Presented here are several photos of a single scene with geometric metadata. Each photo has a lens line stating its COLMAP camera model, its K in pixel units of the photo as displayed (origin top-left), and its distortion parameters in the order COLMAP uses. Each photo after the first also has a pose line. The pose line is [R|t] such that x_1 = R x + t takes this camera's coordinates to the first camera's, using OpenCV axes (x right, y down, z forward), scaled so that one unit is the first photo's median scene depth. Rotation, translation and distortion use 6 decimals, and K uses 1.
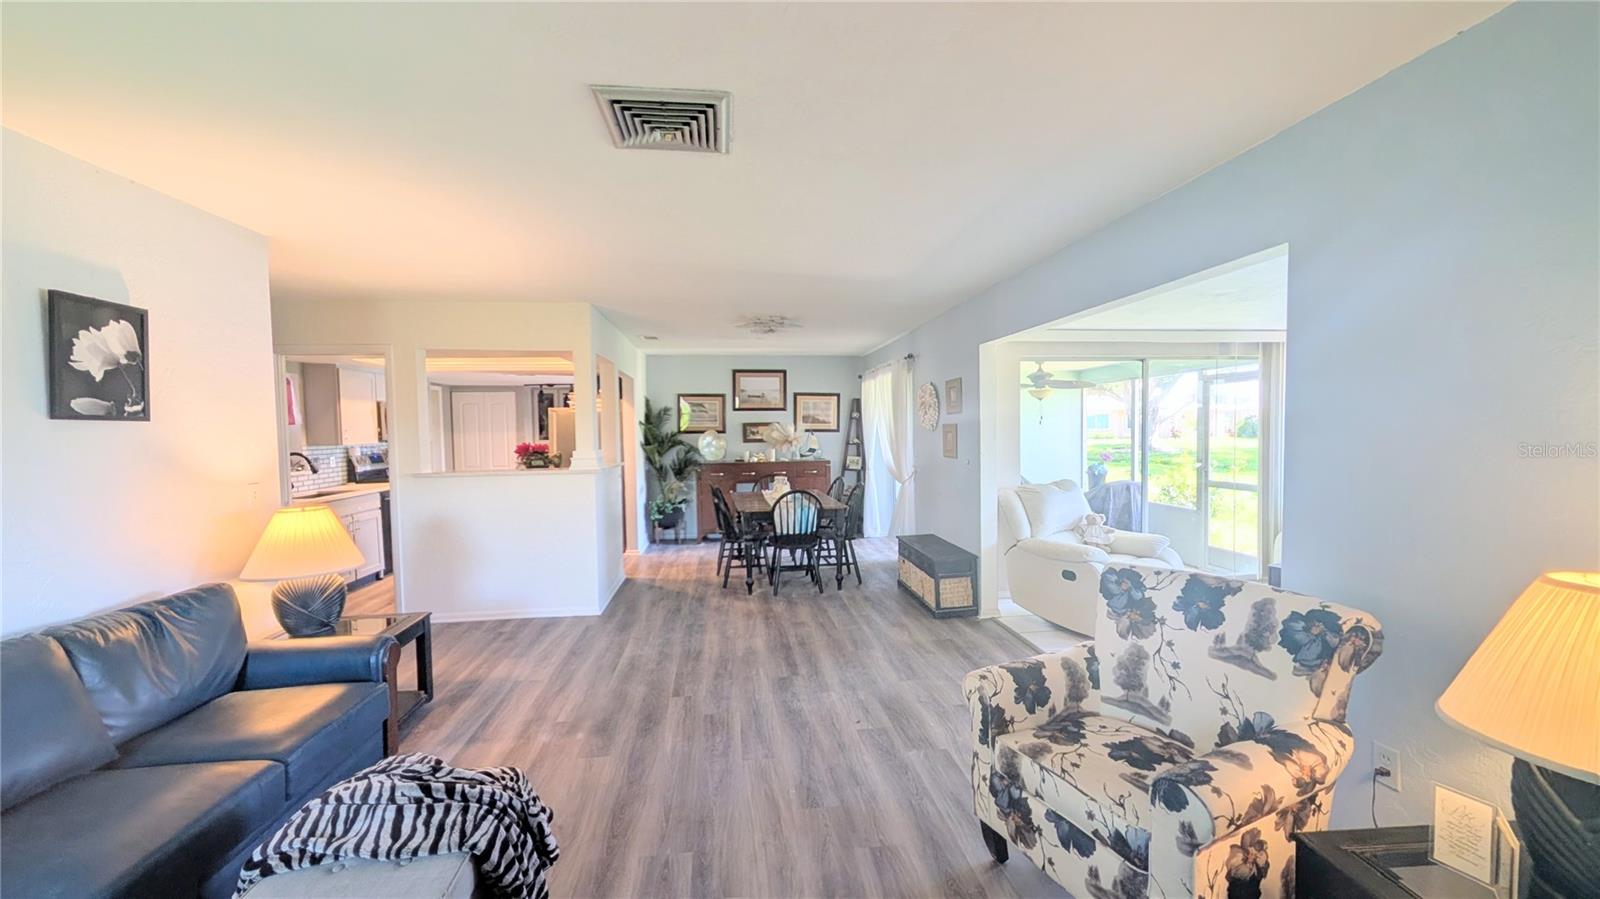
lens RADIAL K [[604.3, 0, 798.3], [0, 604.3, 451.9], [0, 0, 1]] dist [0.001837, -0.000372]
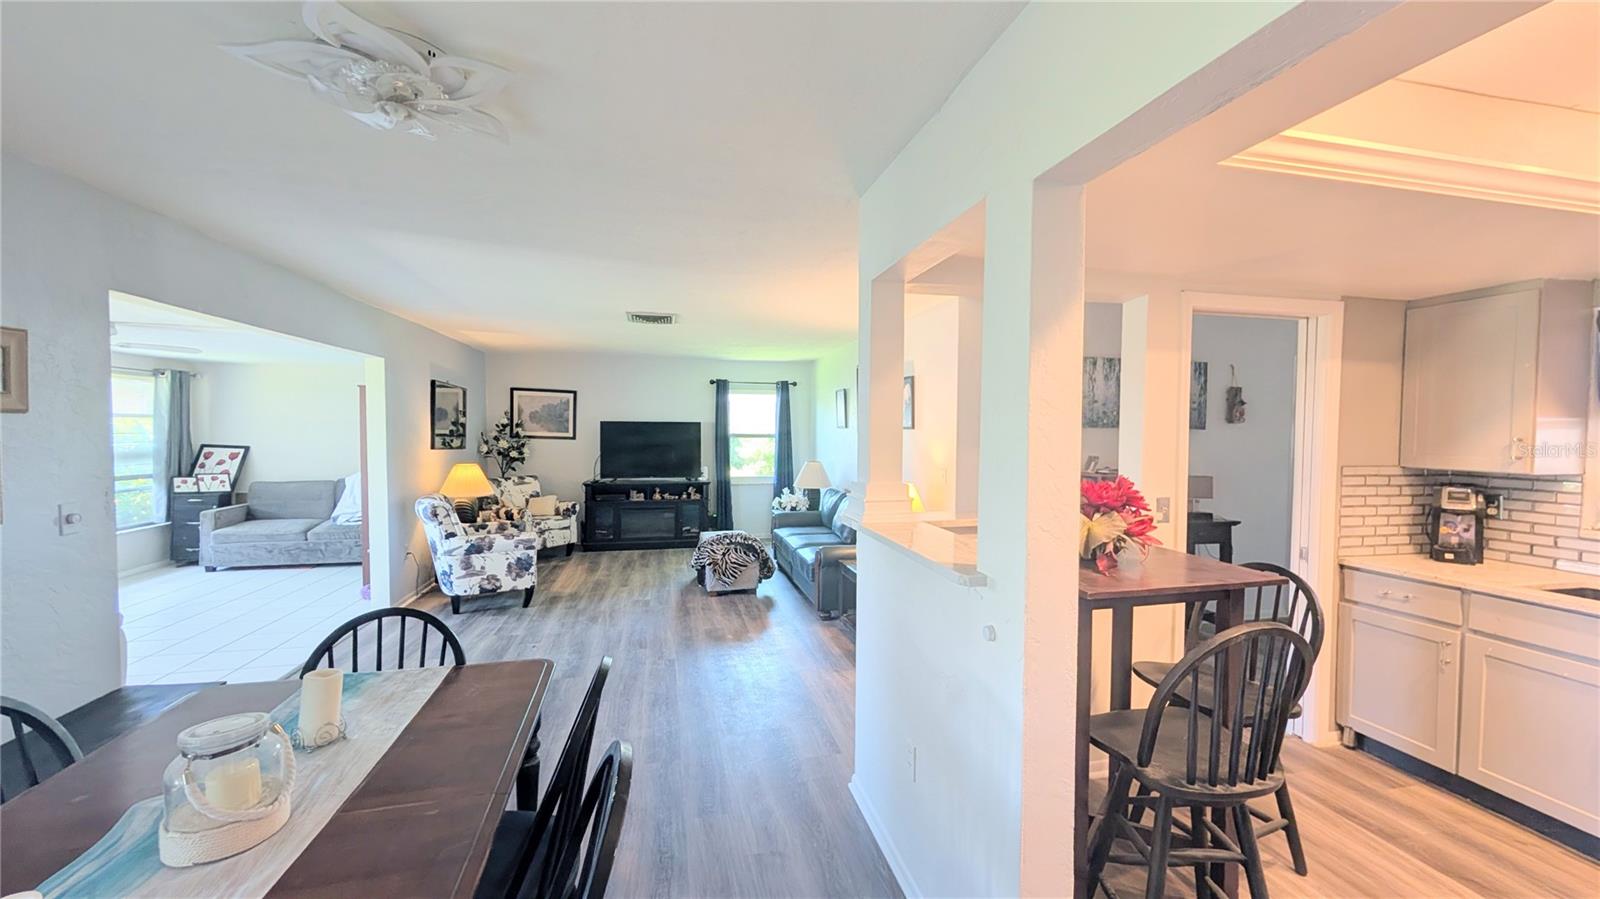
lens RADIAL K [[604.3, 0, 798.3], [0, 604.3, 451.9], [0, 0, 1]] dist [0.001837, -0.000372]
pose [[-0.994717, 0.016154, -0.101380, -0.171380], [0.007912, 0.996668, 0.081185, -0.051913], [0.102354, 0.079954, -0.991530, 1.102098]]
